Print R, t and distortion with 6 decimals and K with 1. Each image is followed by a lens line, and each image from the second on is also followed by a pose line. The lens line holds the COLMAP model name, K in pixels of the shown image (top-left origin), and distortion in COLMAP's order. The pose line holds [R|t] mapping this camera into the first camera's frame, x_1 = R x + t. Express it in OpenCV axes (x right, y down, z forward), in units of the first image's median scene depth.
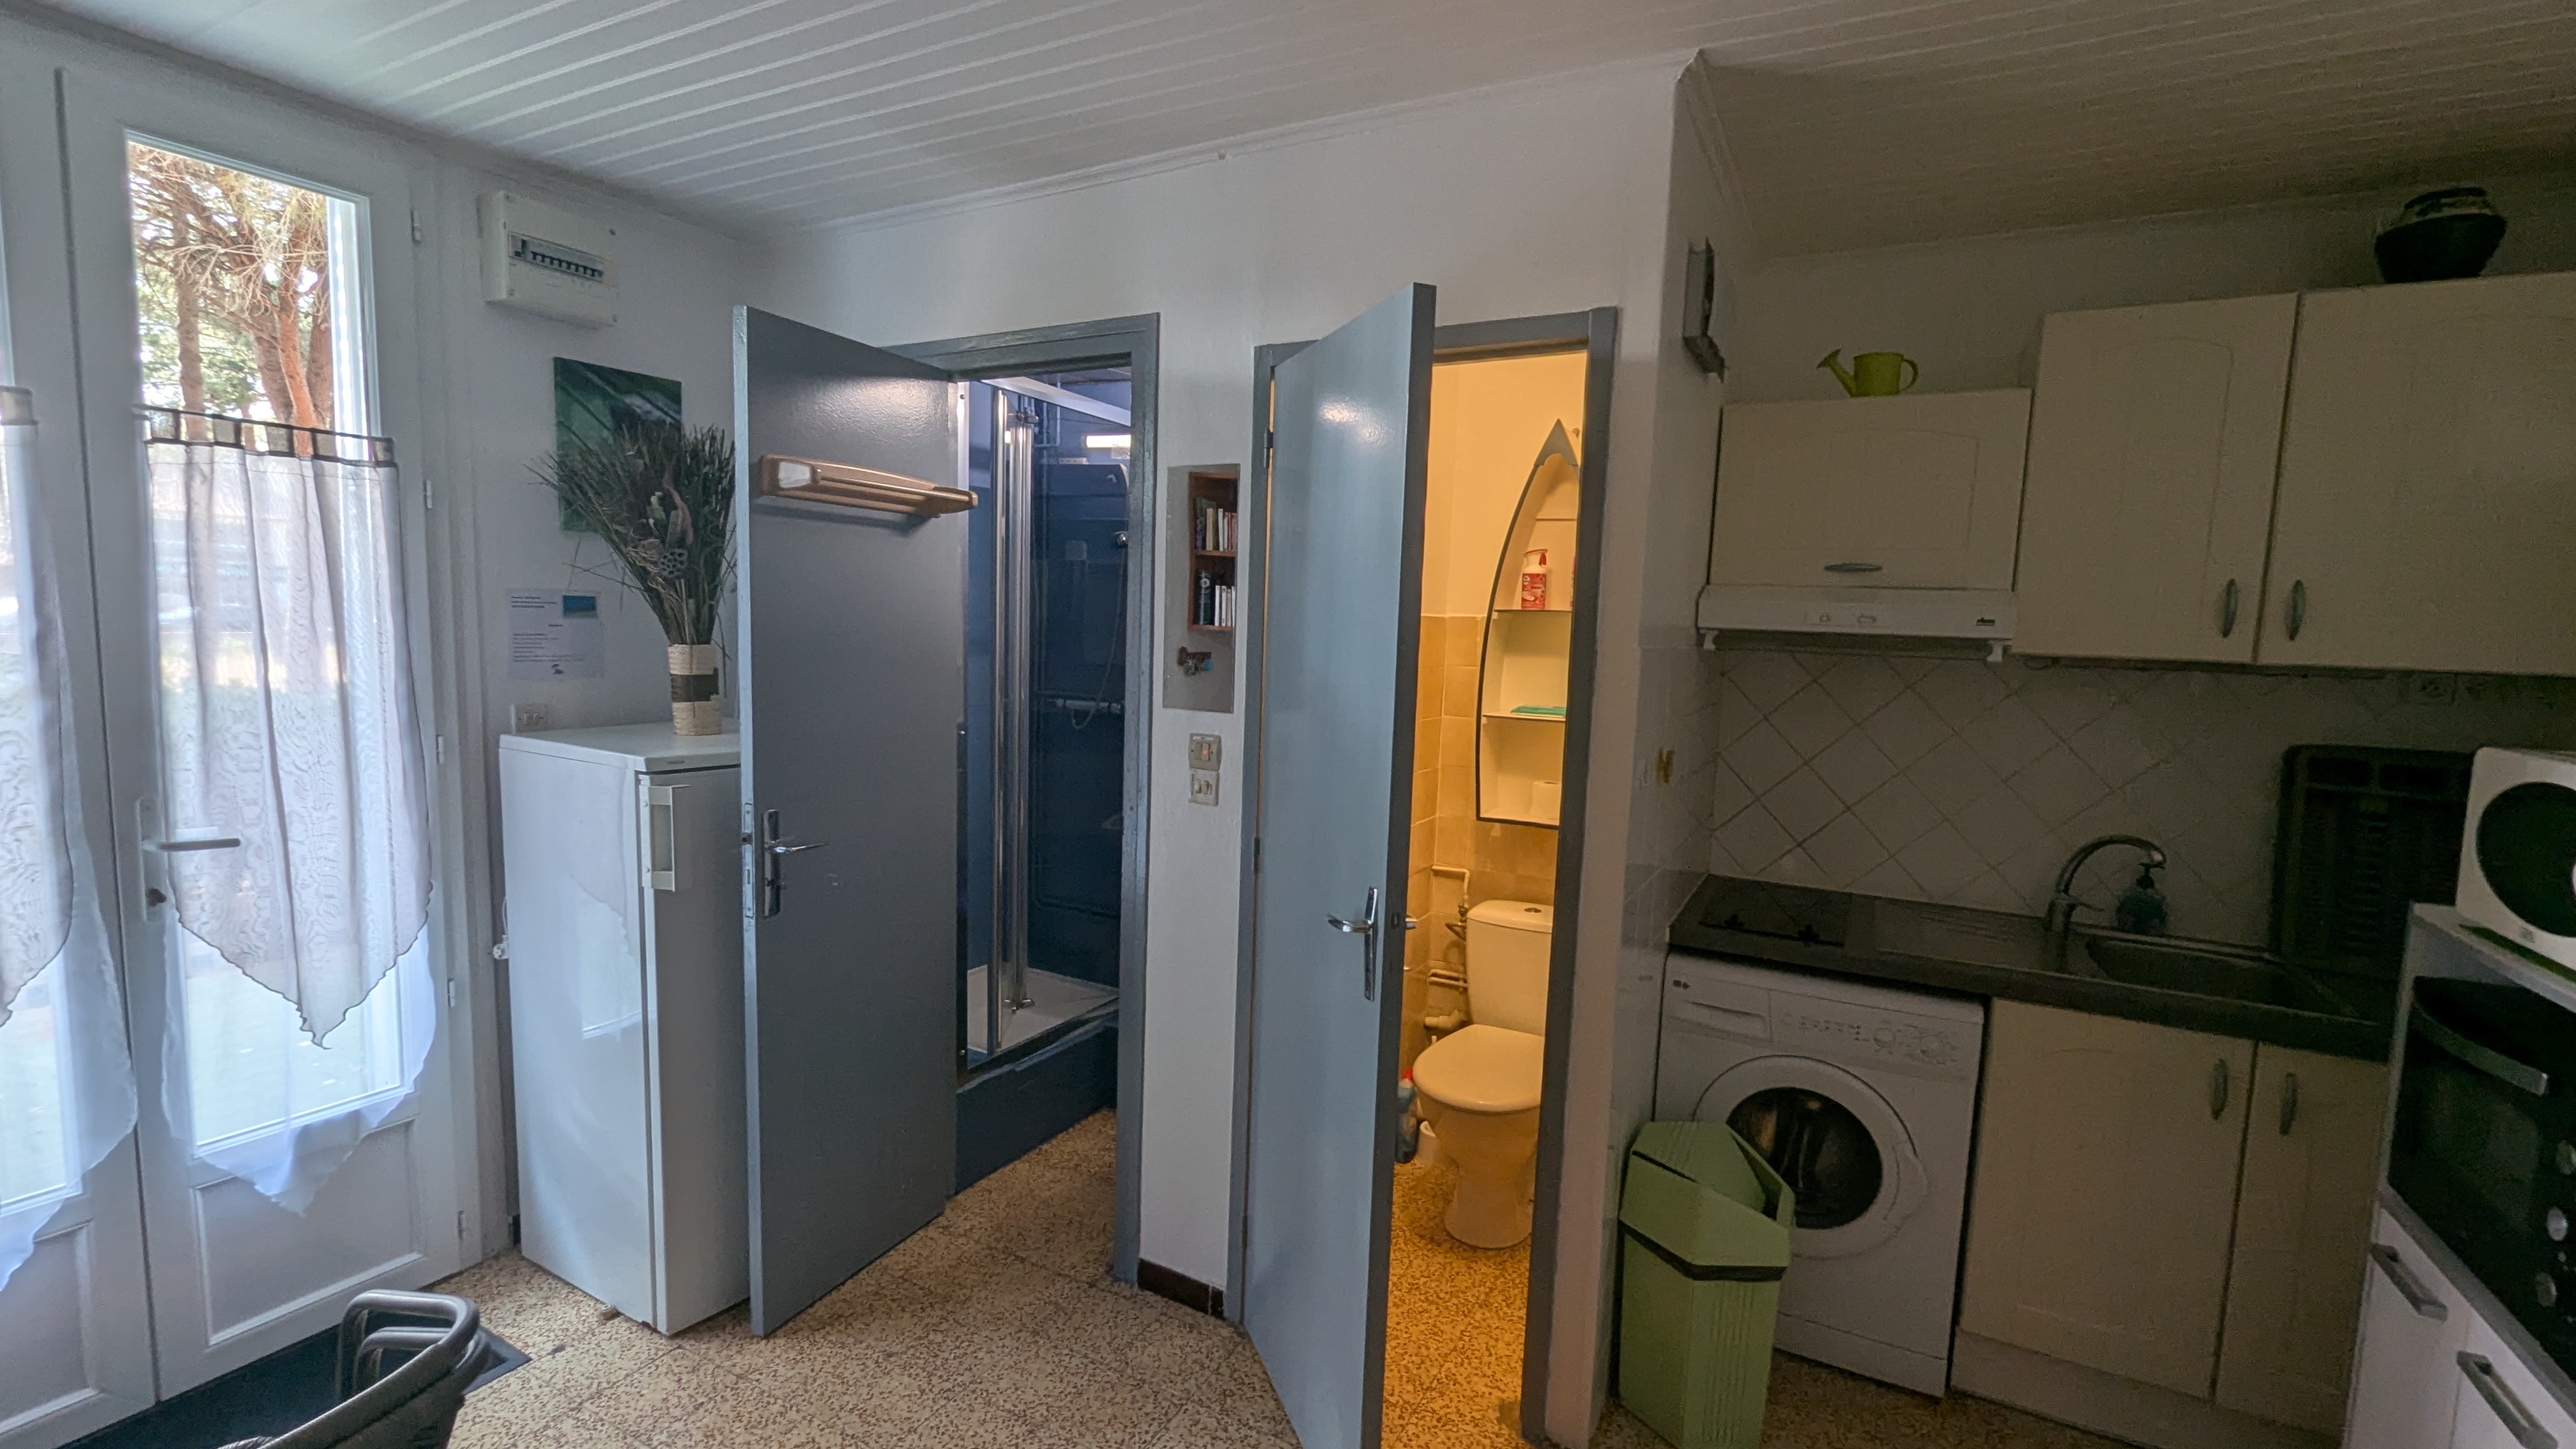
lens RADIAL K [[1111.0, 0, 1279.0], [0, 1111.0, 728.5], [0, 0, 1]] dist [-0.001984, 0.000194]
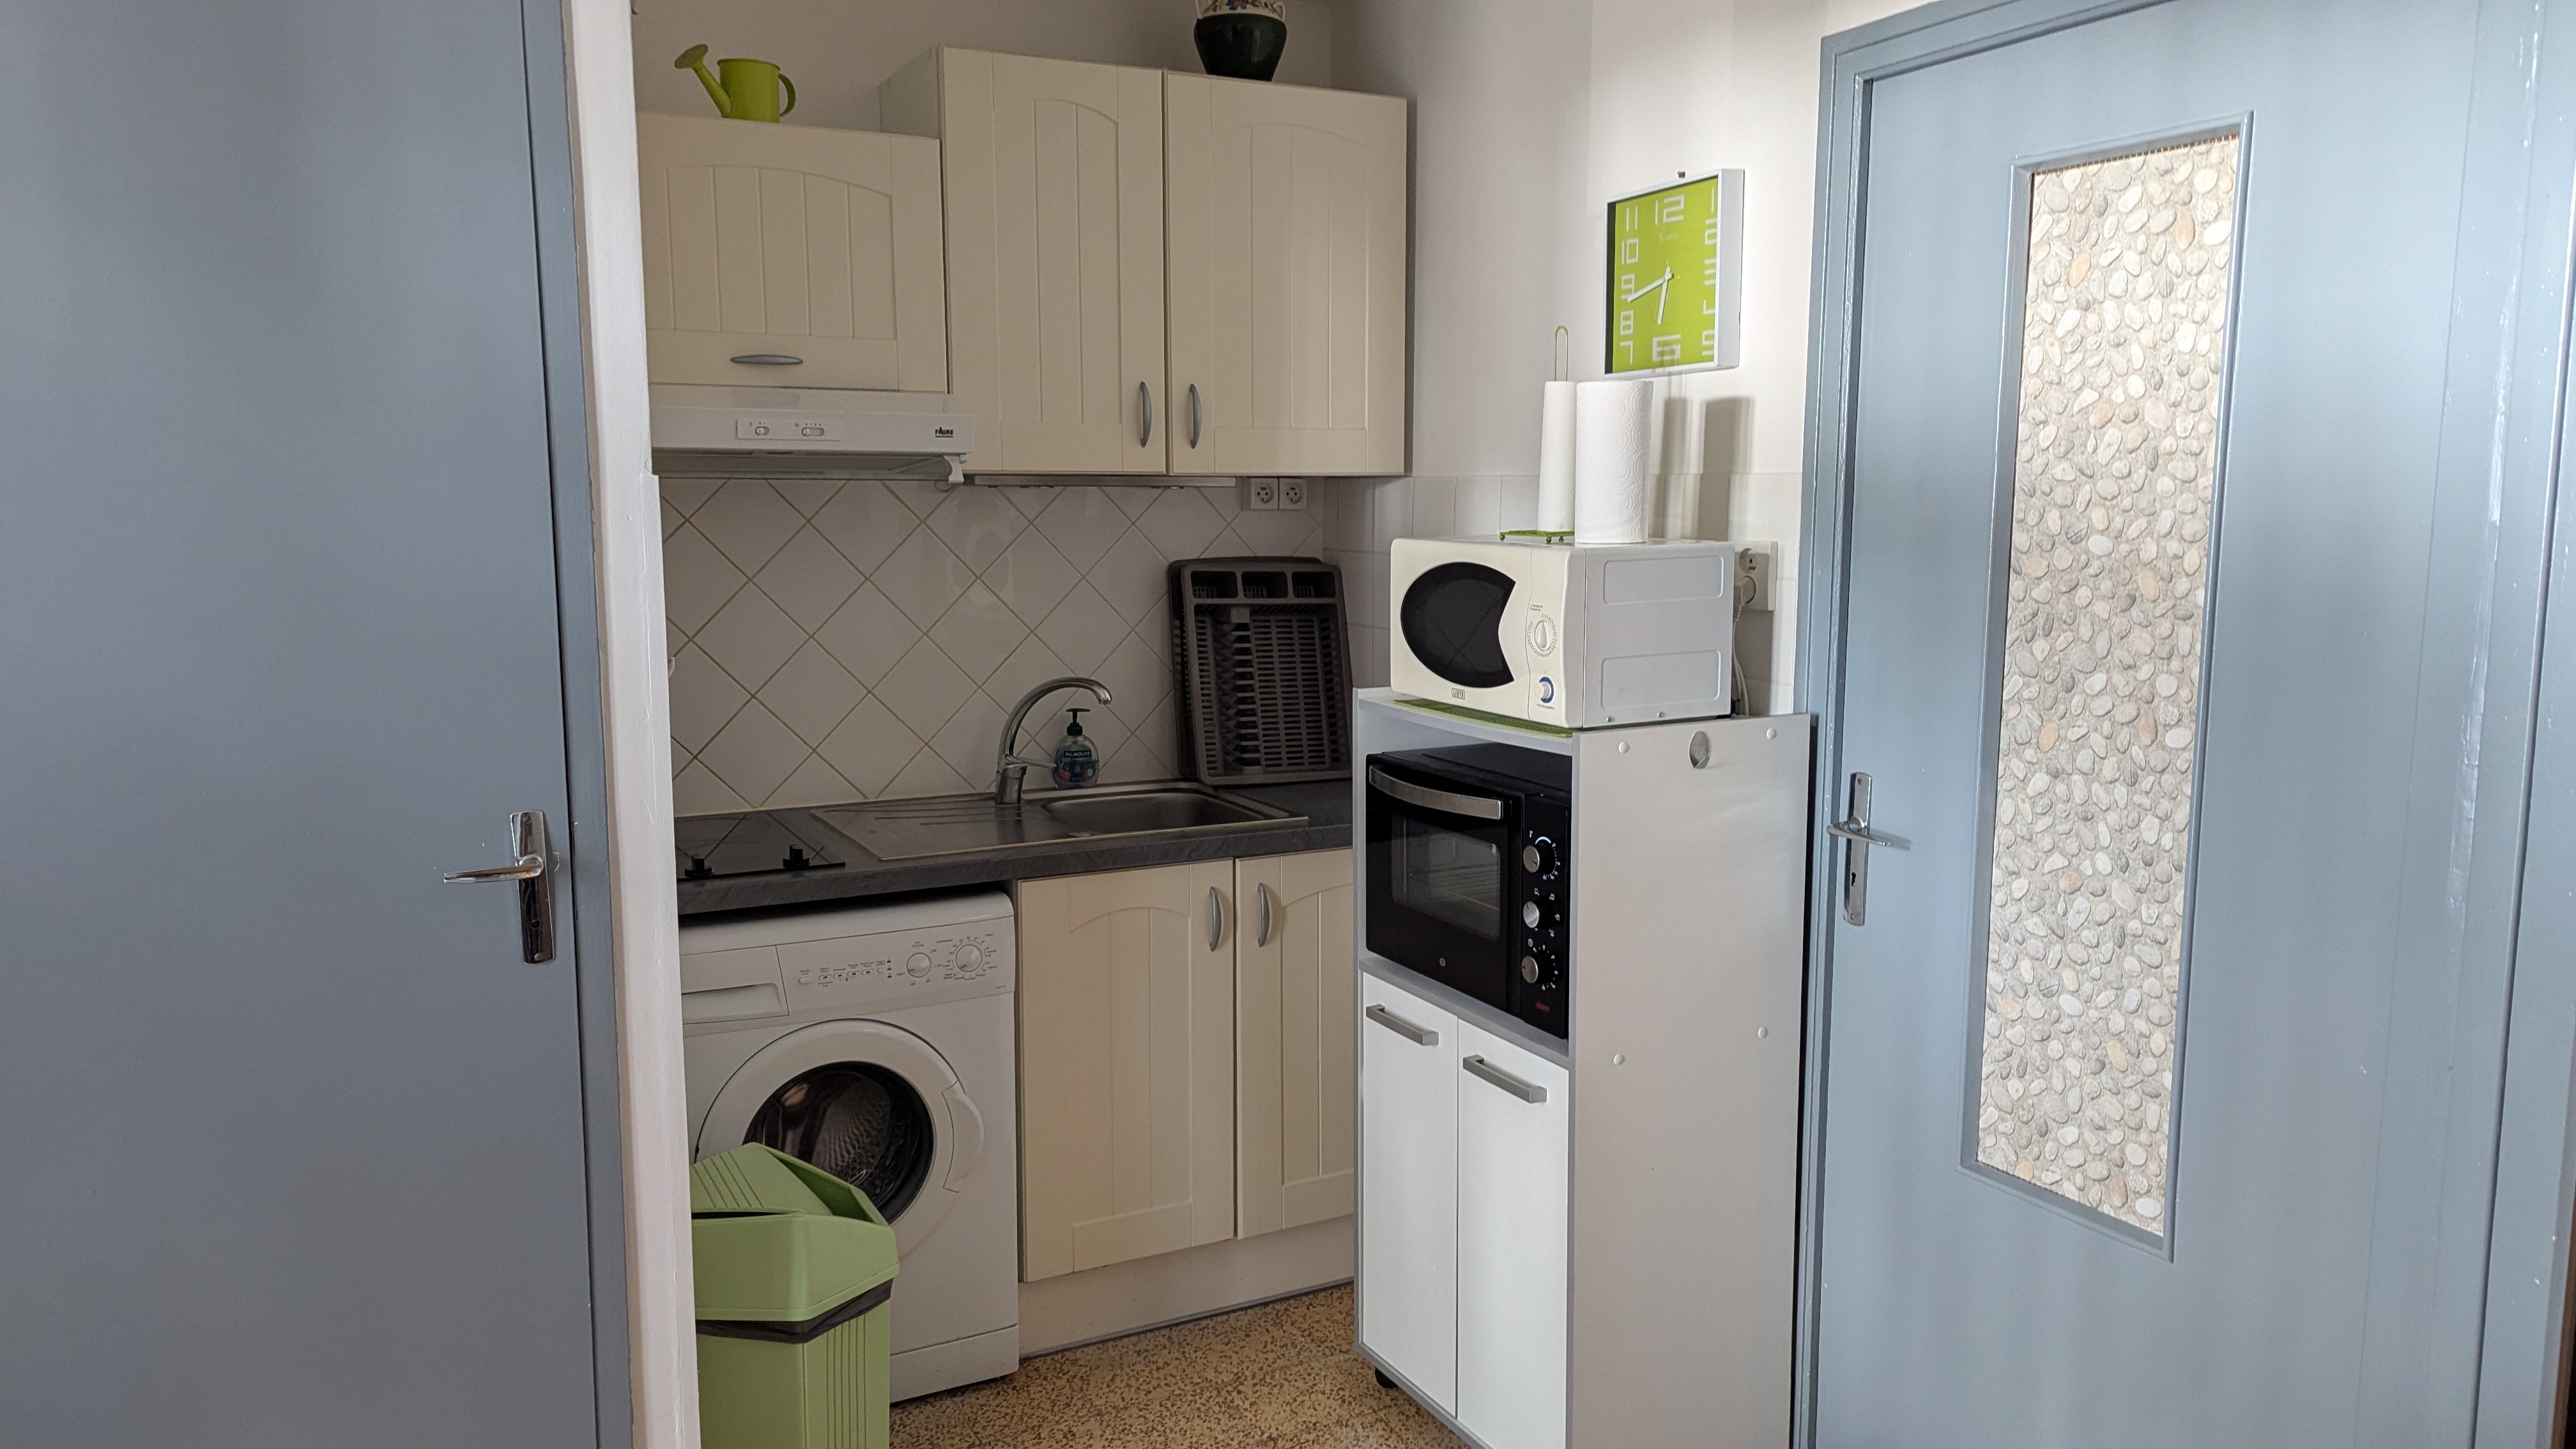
lens RADIAL K [[1829.5, 0, 1296.1], [0, 1829.5, 743.2], [0, 0, 1]] dist [0.068459, -0.002503]
pose [[0.559135, -0.152983, 0.814840, -0.341304], [0.100997, 0.988077, 0.116204, -0.002368], [-0.822902, 0.017323, 0.567919, 0.030494]]
